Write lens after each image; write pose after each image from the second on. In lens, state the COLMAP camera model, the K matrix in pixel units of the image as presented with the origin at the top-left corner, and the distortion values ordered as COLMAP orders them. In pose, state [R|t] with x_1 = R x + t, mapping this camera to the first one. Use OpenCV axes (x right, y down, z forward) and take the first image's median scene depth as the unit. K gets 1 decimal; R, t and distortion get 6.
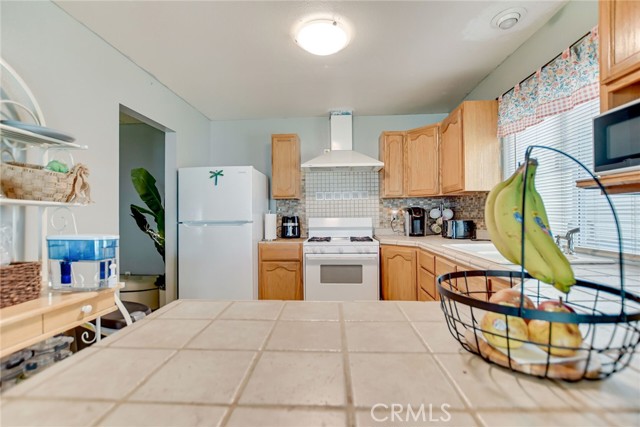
lens RADIAL K [[286.0, 0, 314.9], [0, 286.0, 214.7], [0, 0, 1]] dist [-0.019791, 0.001324]
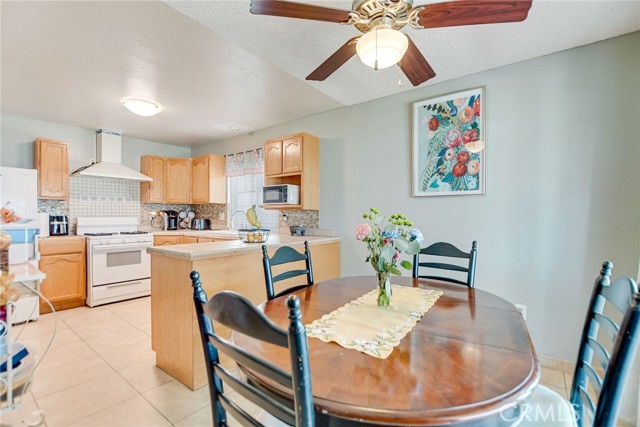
lens RADIAL K [[286.0, 0, 317.9], [0, 286.0, 217.1], [0, 0, 1]] dist [-0.019791, 0.001324]
pose [[0.546170, 0.006972, 0.837645, -0.486019], [-0.009505, 0.999953, -0.002125, 0.004964], [-0.837620, -0.006801, 0.546211, -0.456161]]
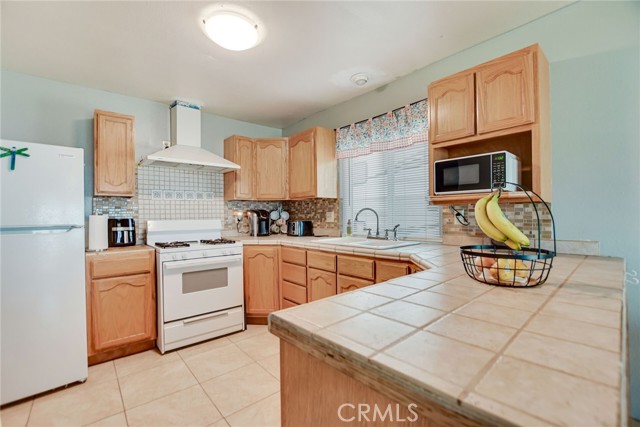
lens RADIAL K [[286.0, 0, 317.0], [0, 286.0, 211.9], [0, 0, 1]] dist [-0.019791, 0.001324]
pose [[0.713326, 0.010216, 0.700758, -0.274405], [0.001502, 0.999869, -0.016105, 0.000788], [-0.700831, 0.012540, 0.713218, 0.077384]]
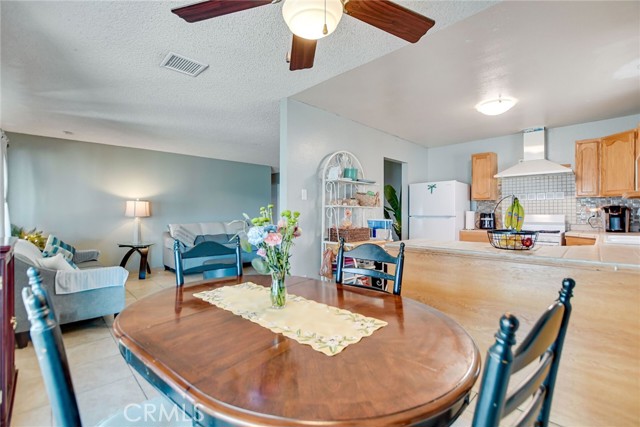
lens RADIAL K [[286.0, 0, 321.3], [0, 286.0, 211.4], [0, 0, 1]] dist [-0.019791, 0.001324]
pose [[0.760816, 0.005099, -0.648947, 0.206543], [-0.004539, 0.999986, 0.002536, -0.002353], [0.648952, 0.001016, 0.760829, -0.576847]]
